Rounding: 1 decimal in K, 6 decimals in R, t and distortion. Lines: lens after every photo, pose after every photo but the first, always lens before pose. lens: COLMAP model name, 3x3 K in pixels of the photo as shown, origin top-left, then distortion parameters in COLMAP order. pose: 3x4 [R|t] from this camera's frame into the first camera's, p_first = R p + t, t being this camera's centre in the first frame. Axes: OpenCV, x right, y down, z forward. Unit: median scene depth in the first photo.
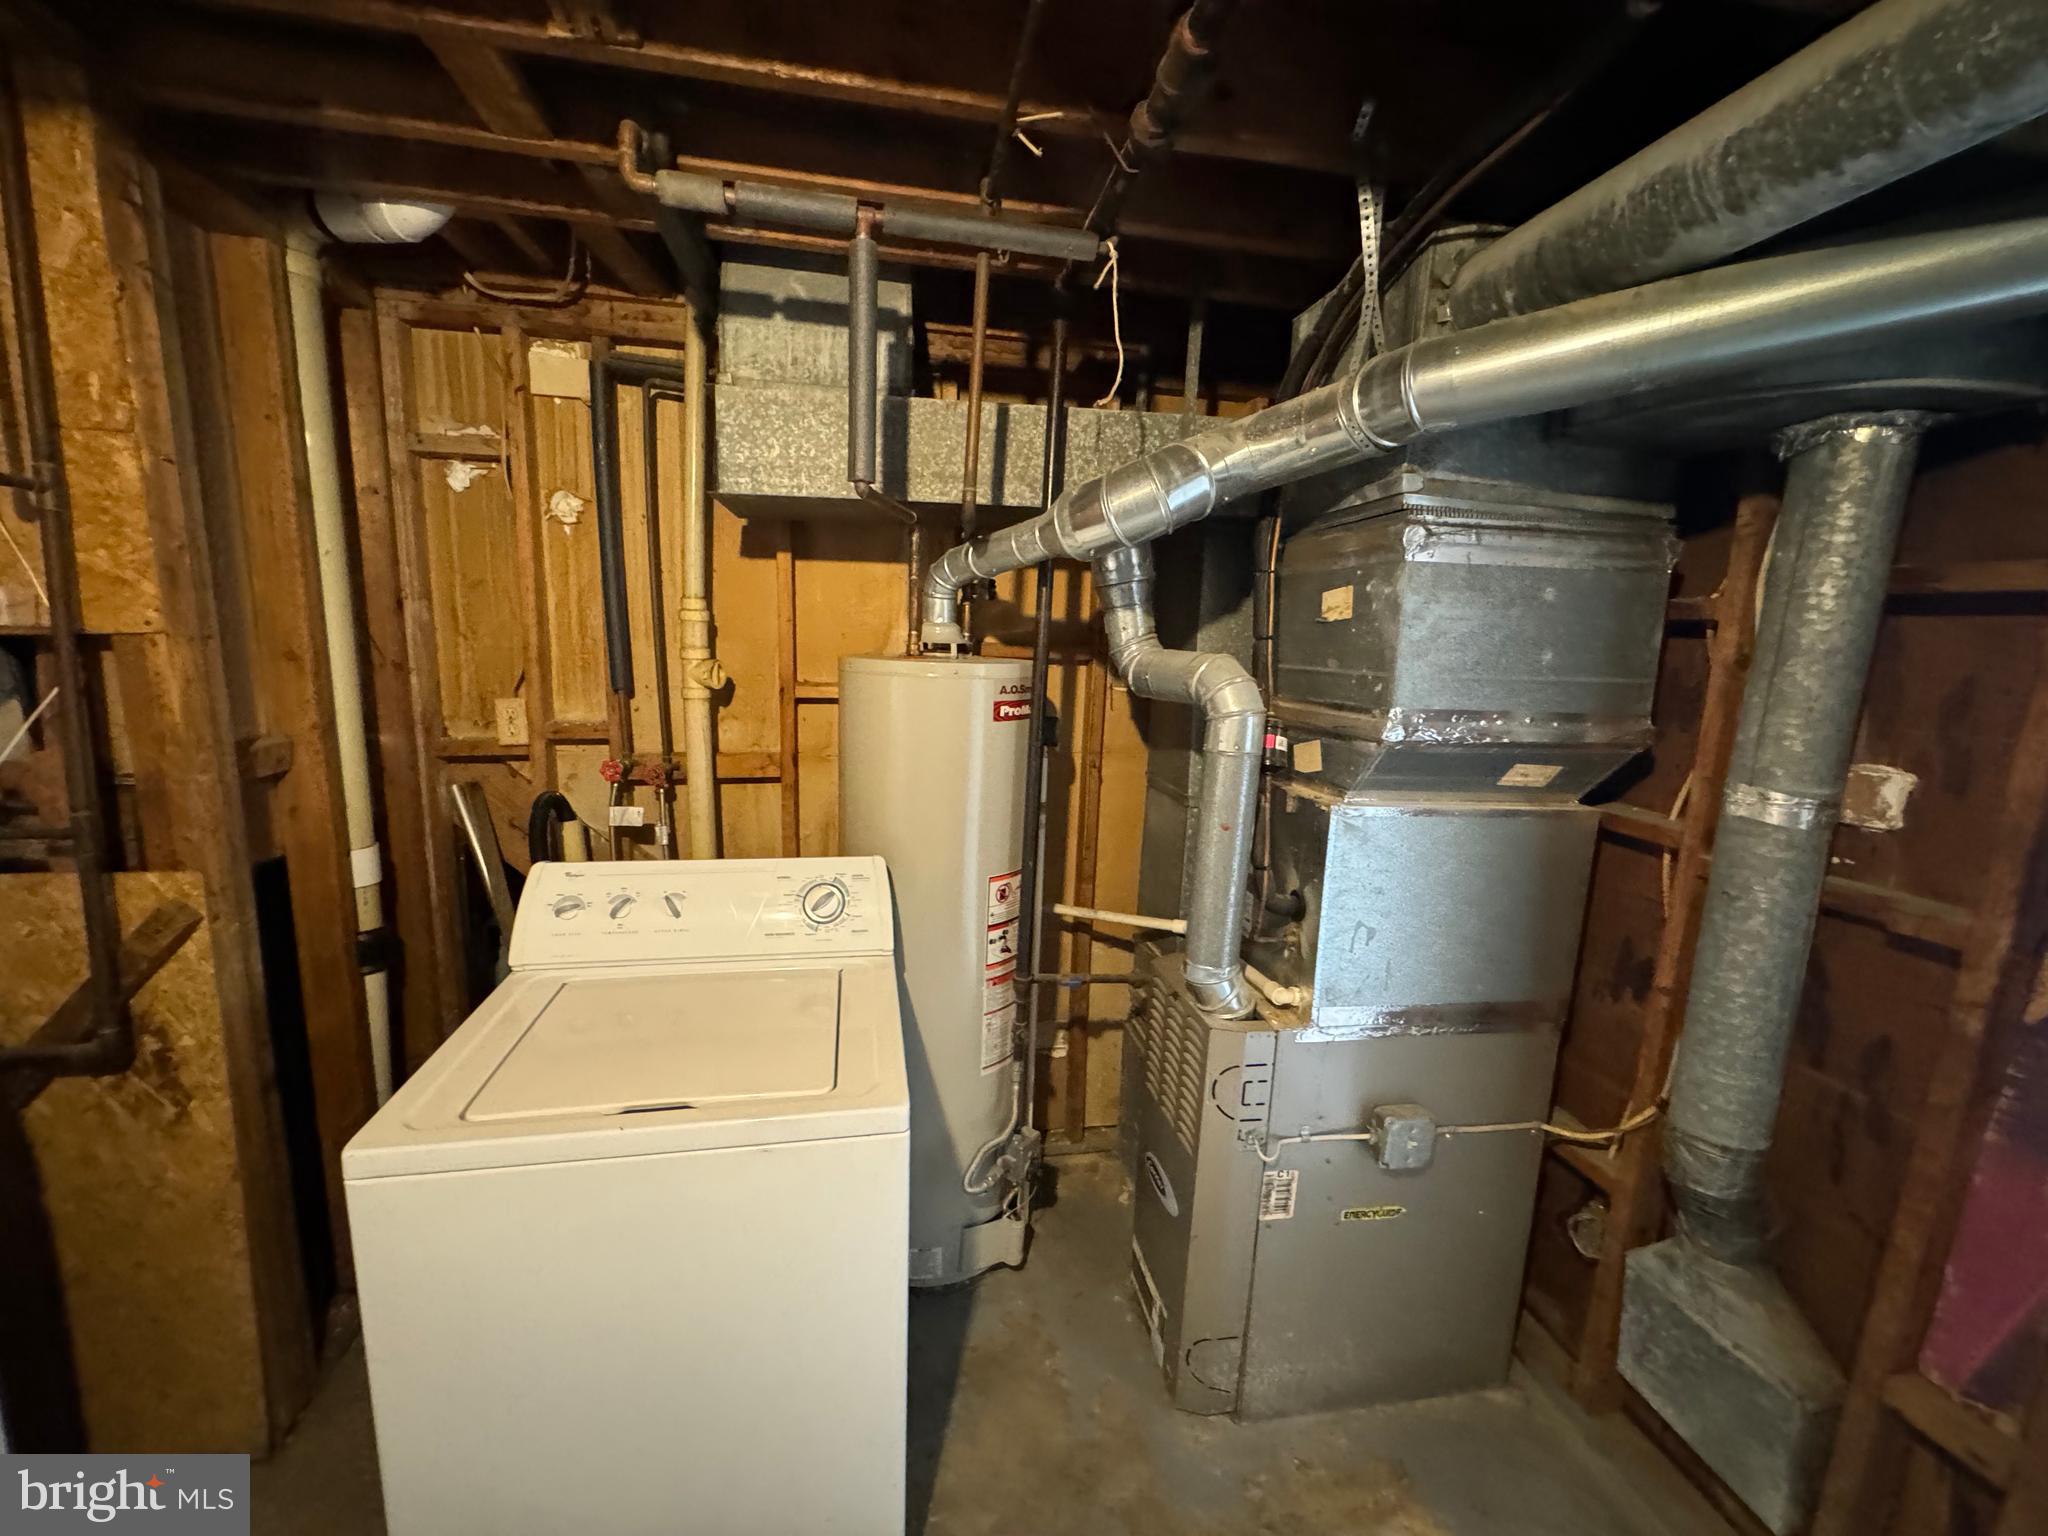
lens RADIAL K [[814.3, 0, 1018.4], [0, 814.3, 767.4], [0, 0, 1]] dist [-0.001256, 0.000332]
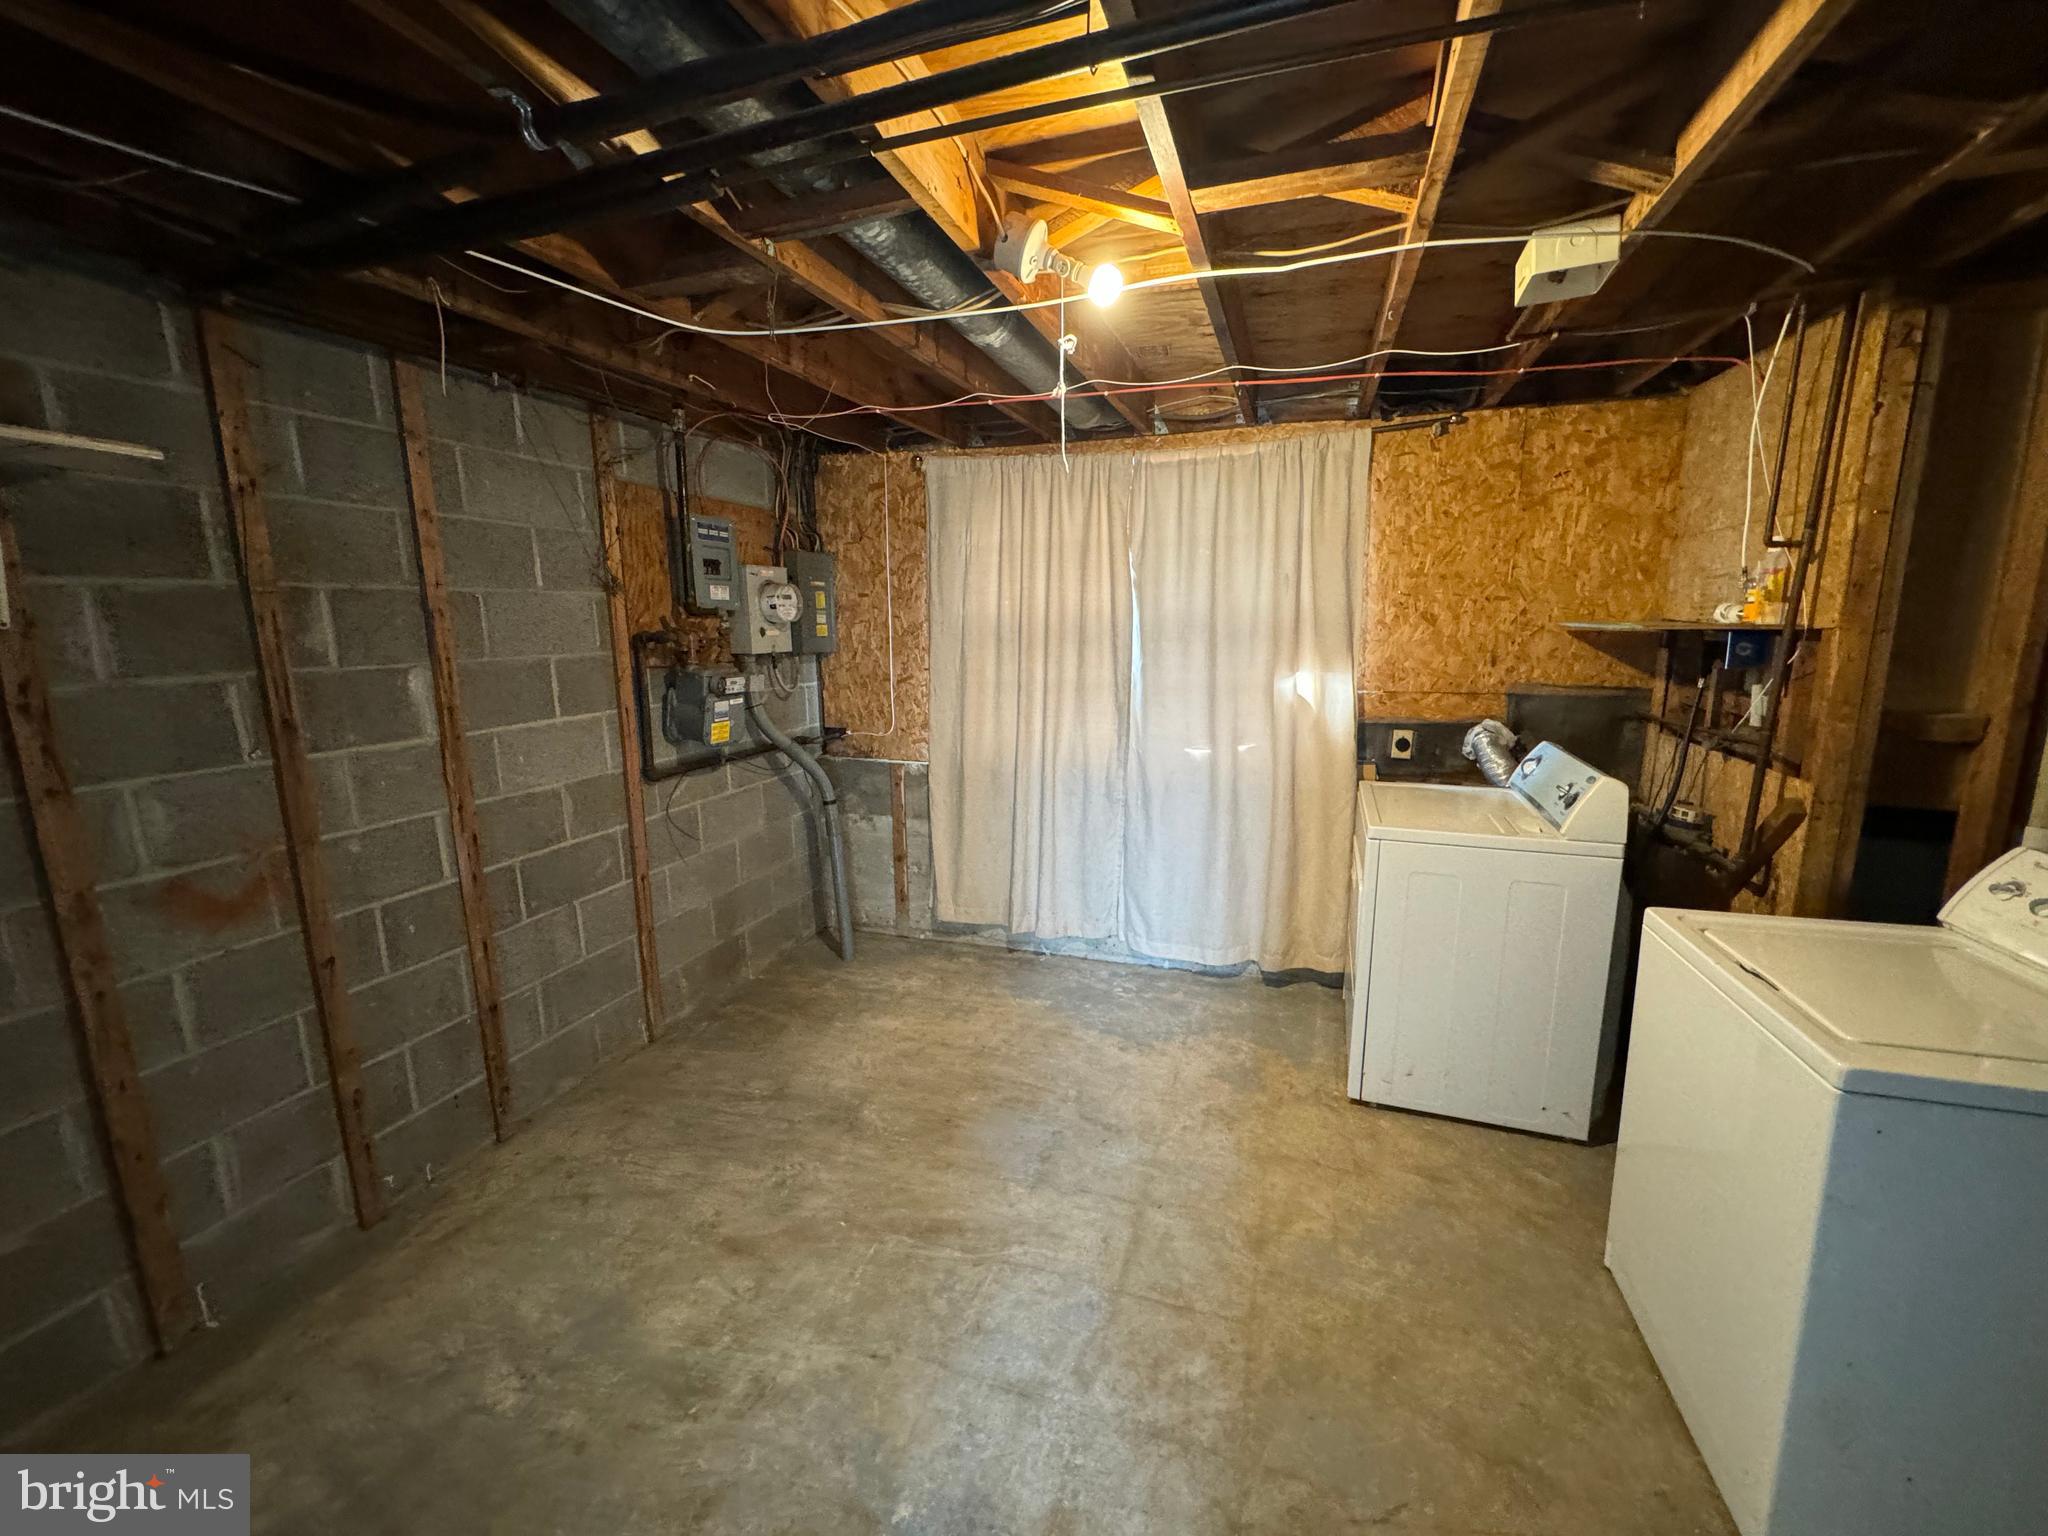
lens RADIAL K [[814.3, 0, 1023.9], [0, 814.3, 763.2], [0, 0, 1]] dist [-0.001256, 0.000332]
pose [[-0.494679, 0.130014, -0.859295, 1.082815], [-0.153811, 0.960041, 0.233804, -0.040079], [0.855356, 0.247827, -0.454915, 0.444343]]
